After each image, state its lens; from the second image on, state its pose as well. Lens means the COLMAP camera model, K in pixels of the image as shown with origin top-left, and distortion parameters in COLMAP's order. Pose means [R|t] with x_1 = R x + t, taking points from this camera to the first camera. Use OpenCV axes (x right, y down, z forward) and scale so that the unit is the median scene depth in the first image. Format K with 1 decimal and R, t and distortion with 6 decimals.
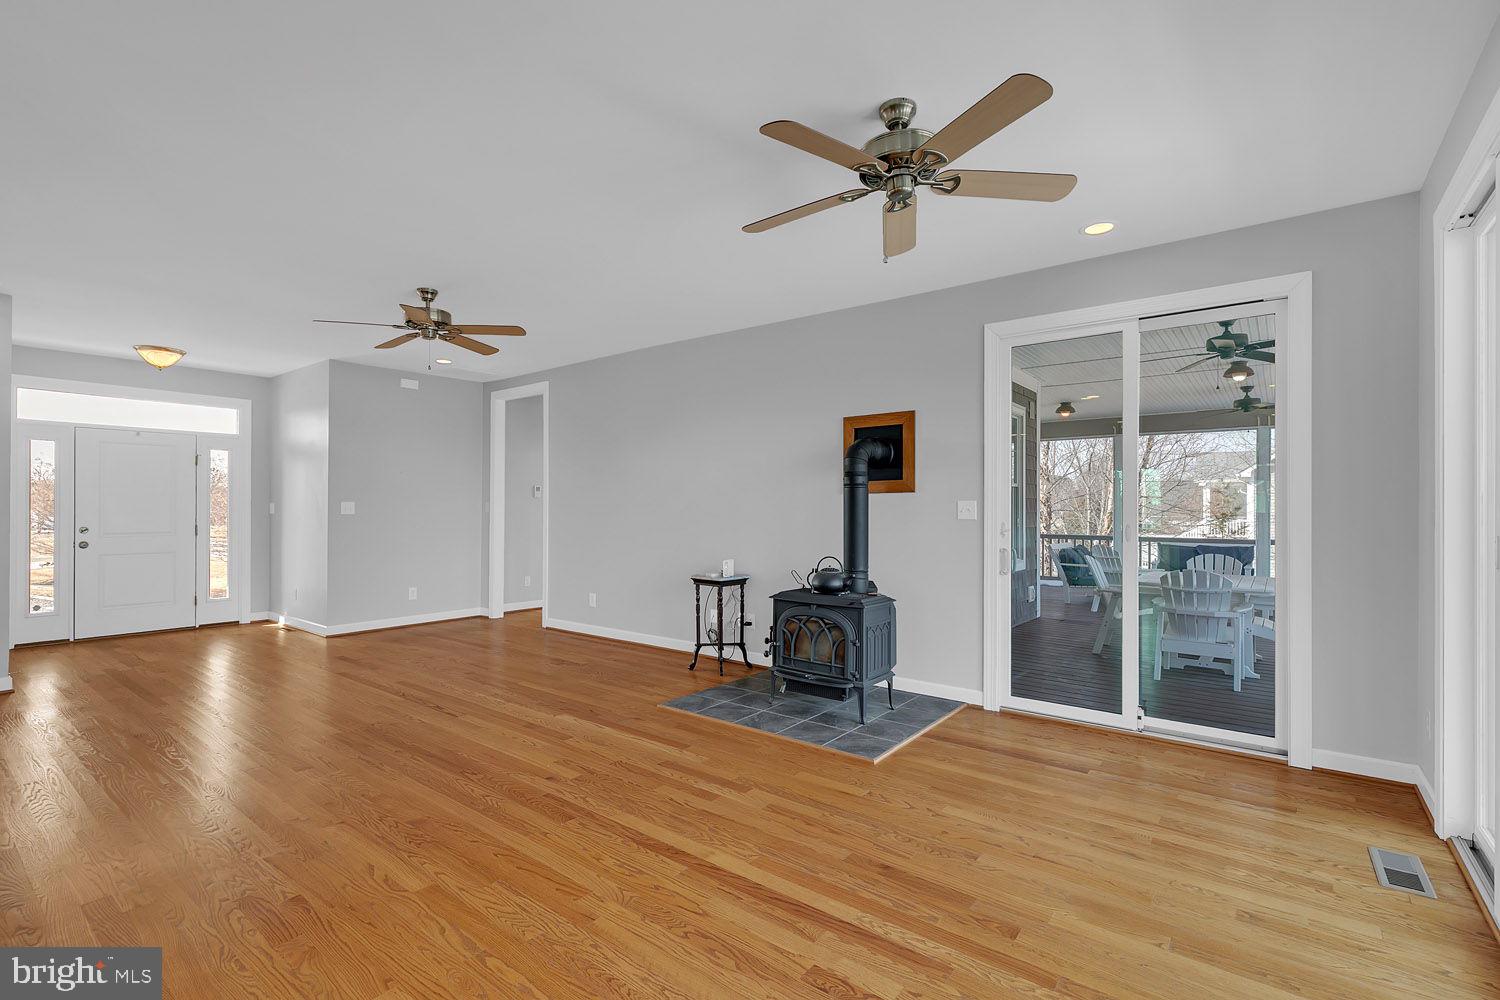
lens RADIAL K [[680.4, 0, 751.6], [0, 680.4, 505.3], [0, 0, 1]] dist [0.015531, 0.000013]
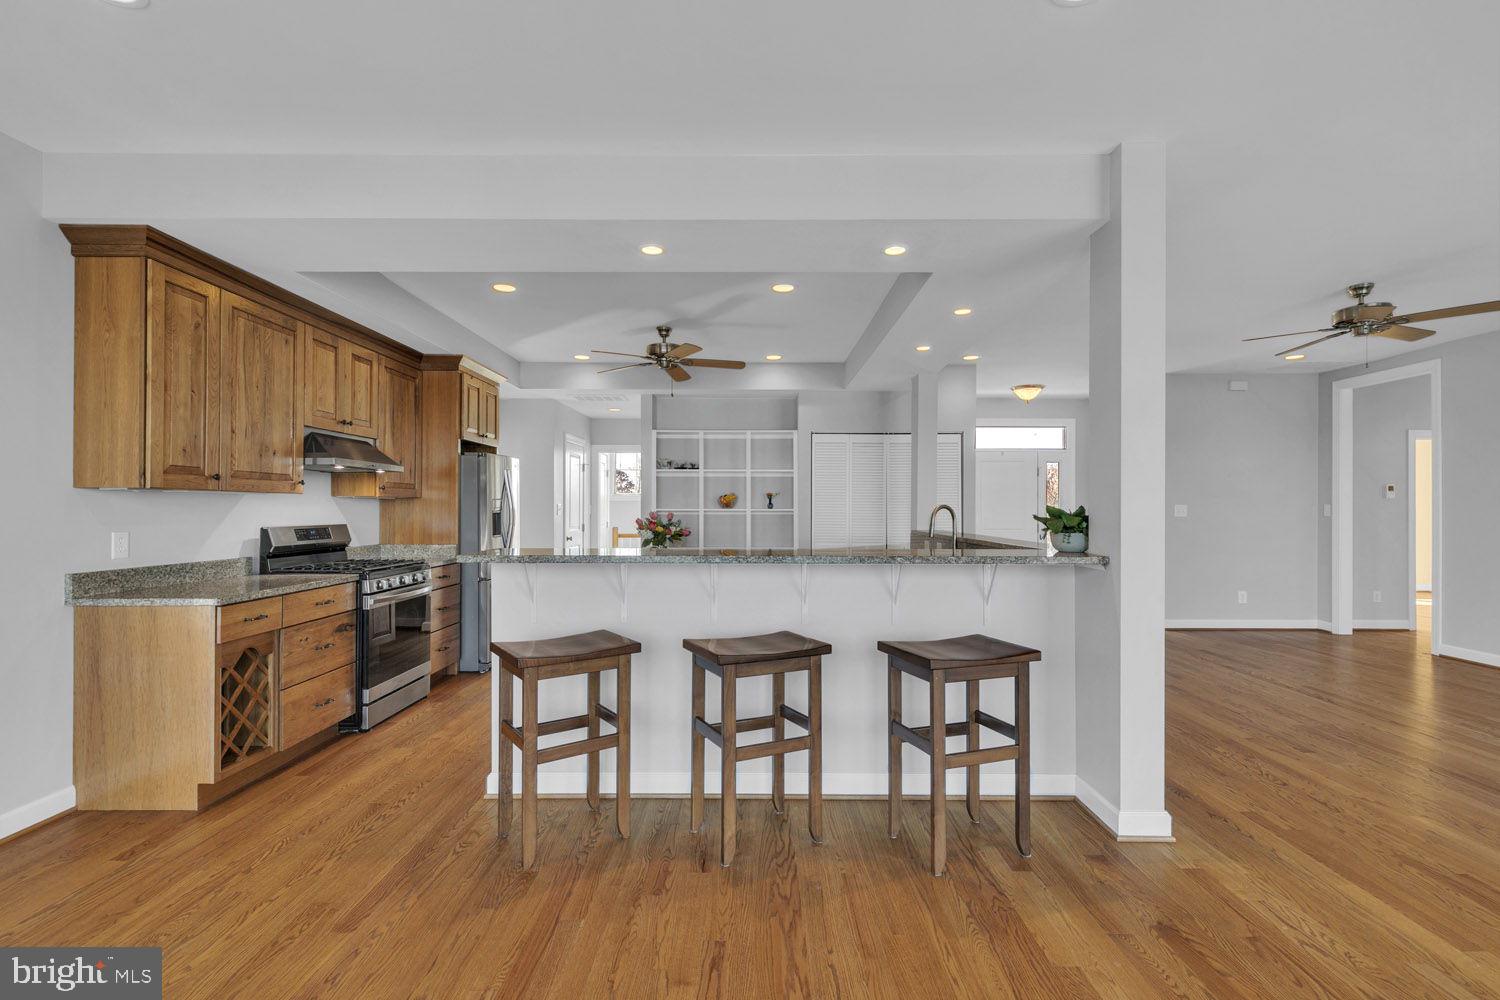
lens RADIAL K [[680.4, 0, 763.1], [0, 680.4, 502.4], [0, 0, 1]] dist [0.015531, 0.000013]
pose [[0.623591, -0.004381, -0.781738, -0.167905], [0.000989, 0.999988, -0.004815, -0.004052], [0.781750, 0.002230, 0.623588, -0.182040]]
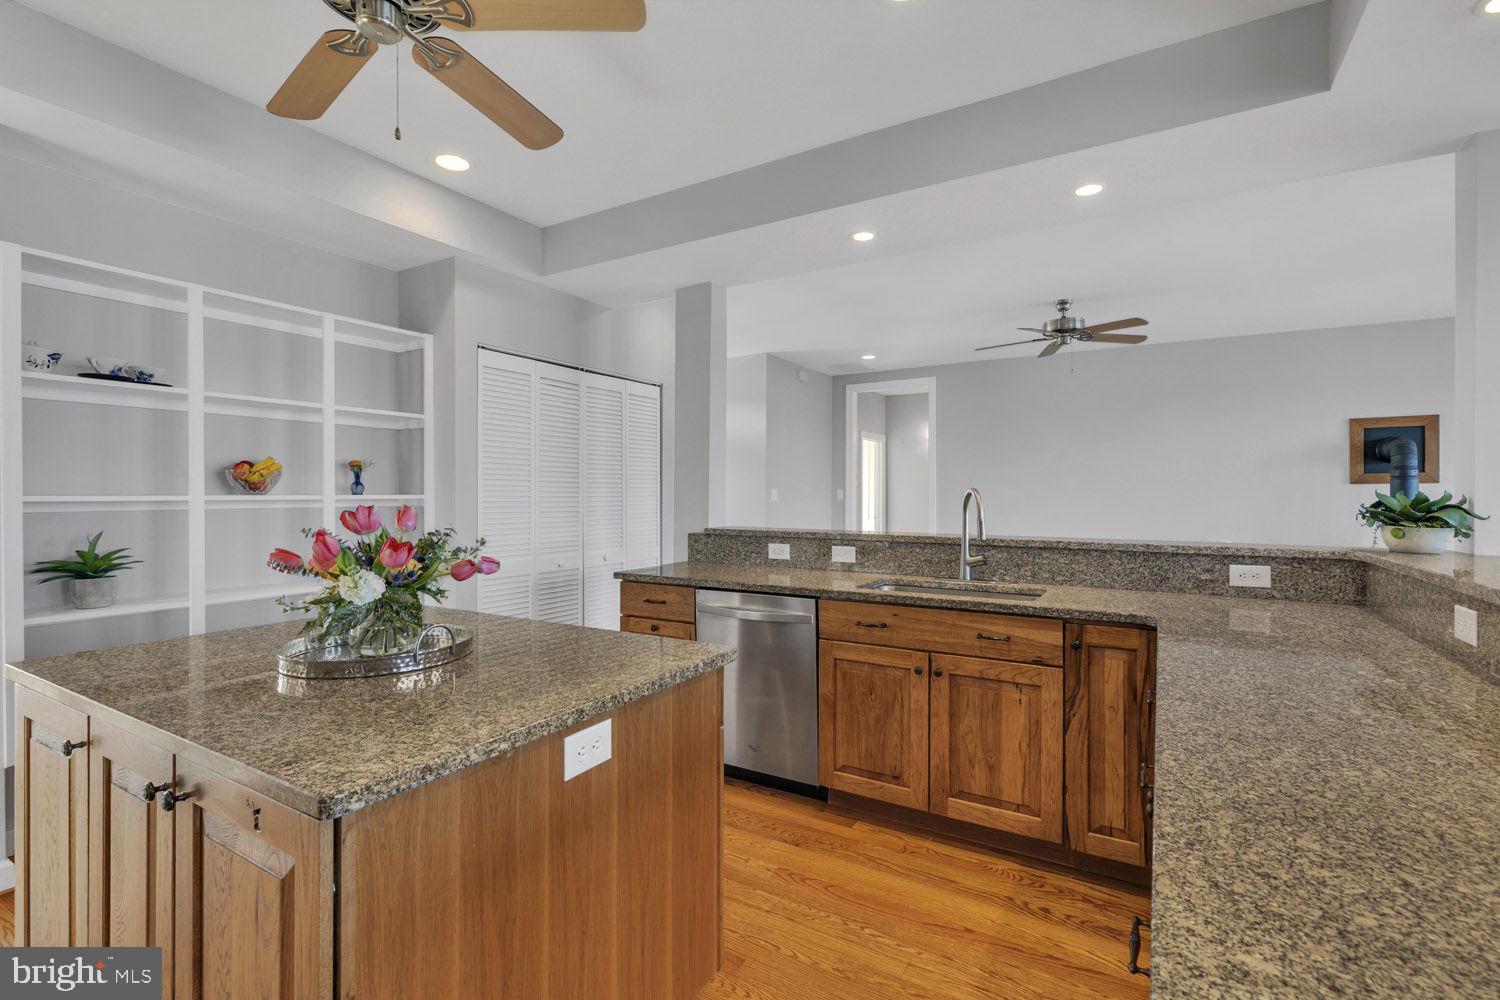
lens RADIAL K [[680.4, 0, 749.3], [0, 680.4, 493.2], [0, 0, 1]] dist [0.015531, 0.000013]
pose [[0.992626, 0.002245, 0.121197, -0.777791], [-0.002731, 0.999989, 0.003842, -0.002770], [-0.121187, -0.004144, 0.992621, -0.034127]]
